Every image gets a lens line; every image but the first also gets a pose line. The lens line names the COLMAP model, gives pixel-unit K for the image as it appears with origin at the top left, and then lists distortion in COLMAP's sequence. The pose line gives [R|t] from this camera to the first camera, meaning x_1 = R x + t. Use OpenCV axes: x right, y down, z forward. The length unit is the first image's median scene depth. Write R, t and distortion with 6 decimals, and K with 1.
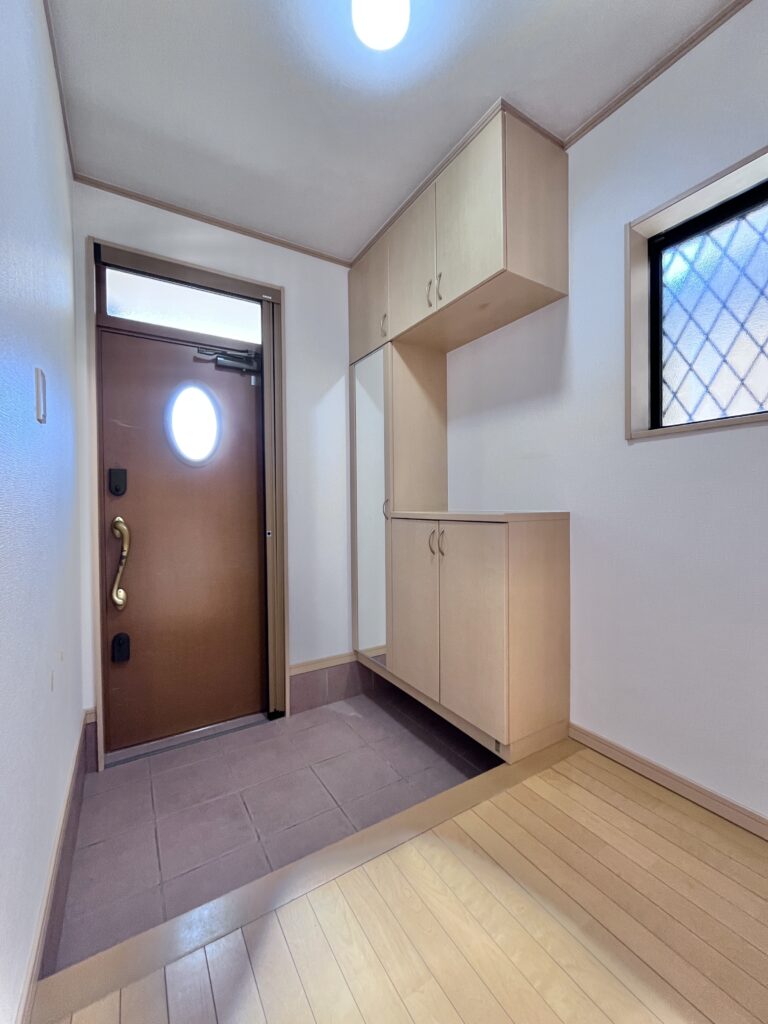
lens RADIAL K [[419.3, 0, 383.5], [0, 419.3, 513.3], [0, 0, 1]] dist [-0.002378, 0.000190]
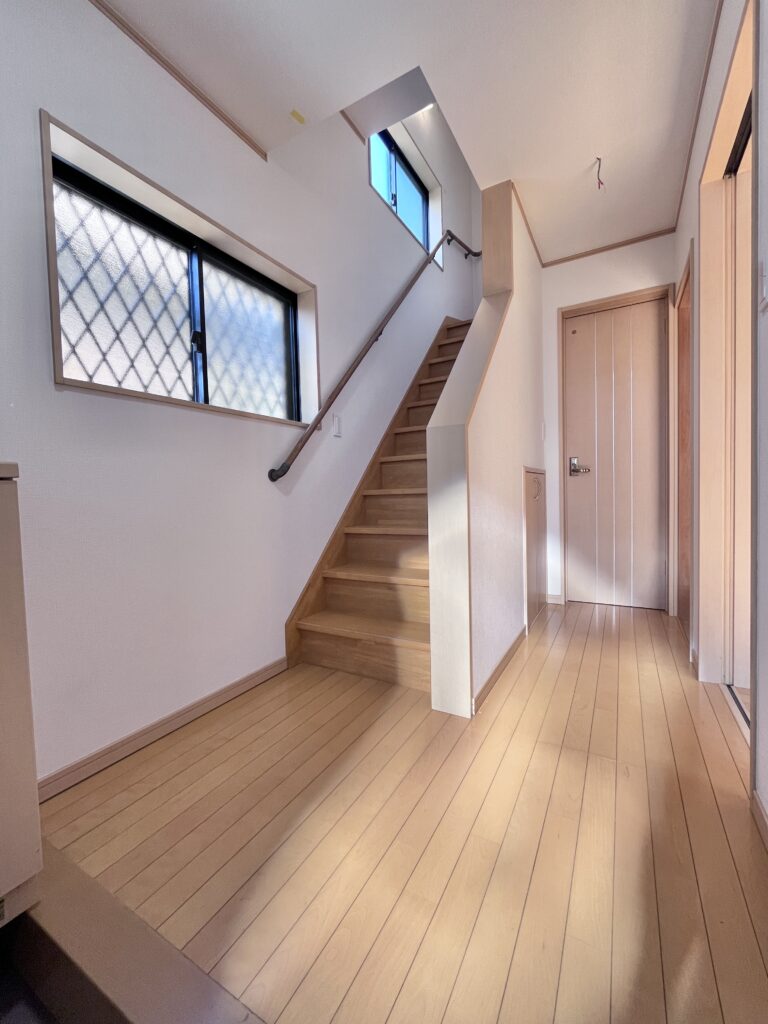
lens RADIAL K [[419.3, 0, 385.2], [0, 419.3, 505.3], [0, 0, 1]] dist [-0.002378, 0.000190]
pose [[-0.481595, -0.017883, 0.876212, -0.475447], [0.043498, 0.998072, 0.044278, 0.052977], [-0.875314, 0.059437, -0.479888, 0.919556]]
